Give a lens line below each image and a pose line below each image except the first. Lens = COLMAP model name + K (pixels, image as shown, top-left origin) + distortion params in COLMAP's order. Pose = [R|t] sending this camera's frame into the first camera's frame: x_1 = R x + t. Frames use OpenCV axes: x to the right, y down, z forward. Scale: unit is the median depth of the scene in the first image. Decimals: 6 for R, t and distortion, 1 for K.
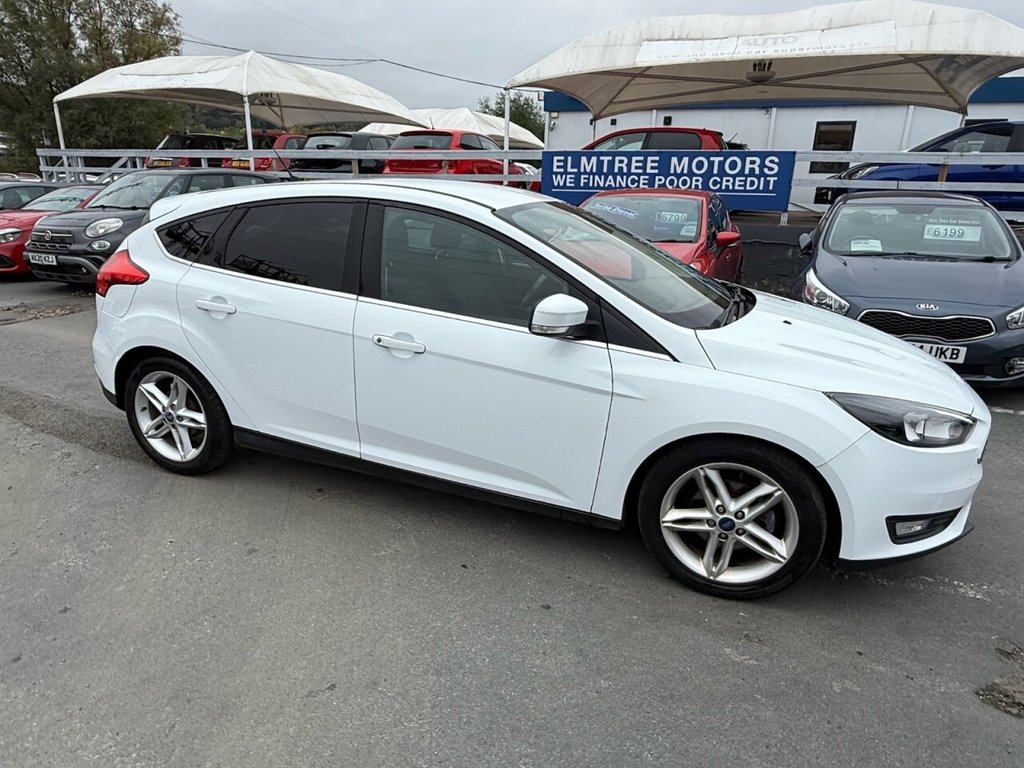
lens RADIAL K [[642.9, 0, 502.3], [0, 642.9, 387.5], [0, 0, 1]] dist [-0.004240, 0.002845]
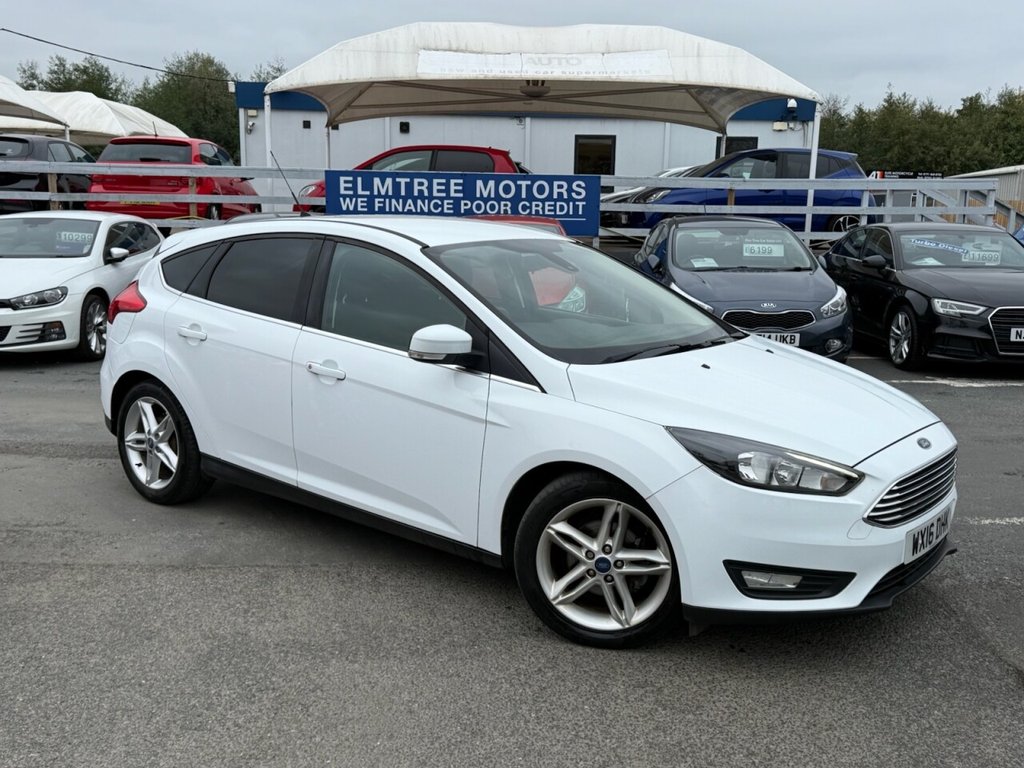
lens RADIAL K [[1023.9, 0, 507.2], [0, 1023.9, 392.4], [0, 0, 1]] dist [0.073654, 0.000000]
pose [[0.911220, -0.075630, 0.404918, -0.319868], [0.124502, 0.987592, -0.095716, 0.086296], [-0.392655, 0.137632, 0.909329, -0.309754]]
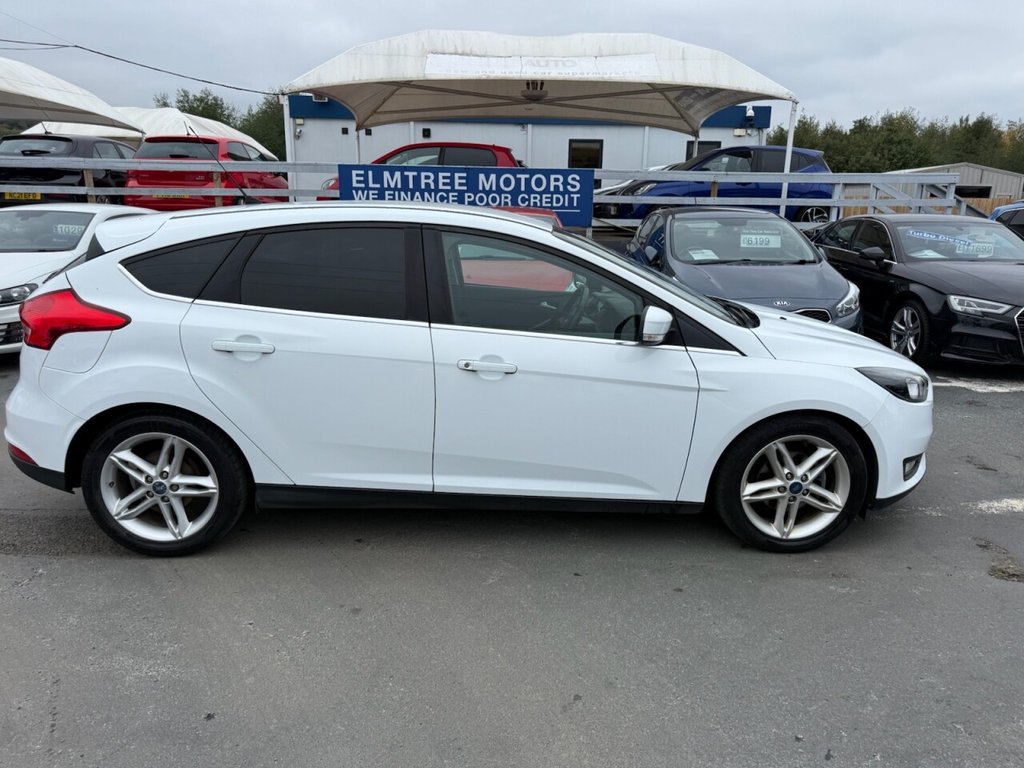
lens RADIAL K [[716.9, 0, 513.7], [0, 716.9, 386.5], [0, 0, 1]] dist [0.053039, -0.062667]
pose [[0.913704, -0.104484, 0.392719, -0.160136], [0.124328, 0.991917, -0.025361, -0.000997], [-0.386895, 0.071998, 0.919309, -0.010276]]
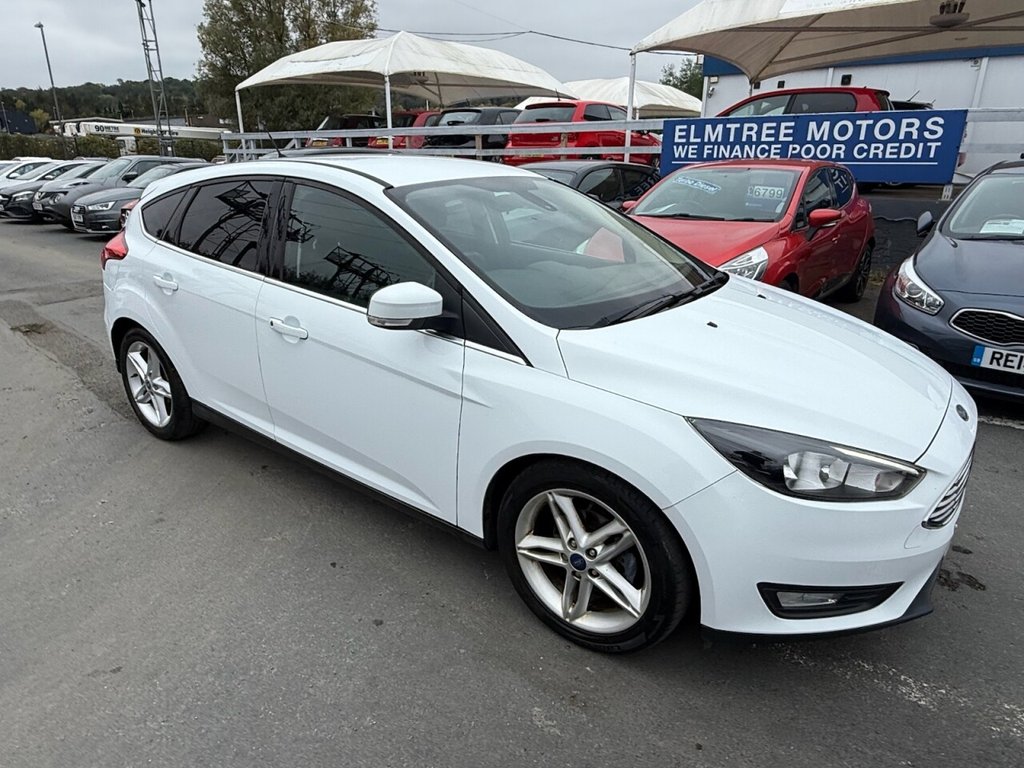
lens RADIAL K [[642.9, 0, 504.9], [0, 642.9, 386.3], [0, 0, 1]] dist [-0.004240, 0.002845]
pose [[0.964489, 0.070846, -0.254446, 0.115502], [-0.061990, 0.997164, 0.042665, -0.012030], [0.256747, -0.025377, 0.966146, 0.041674]]
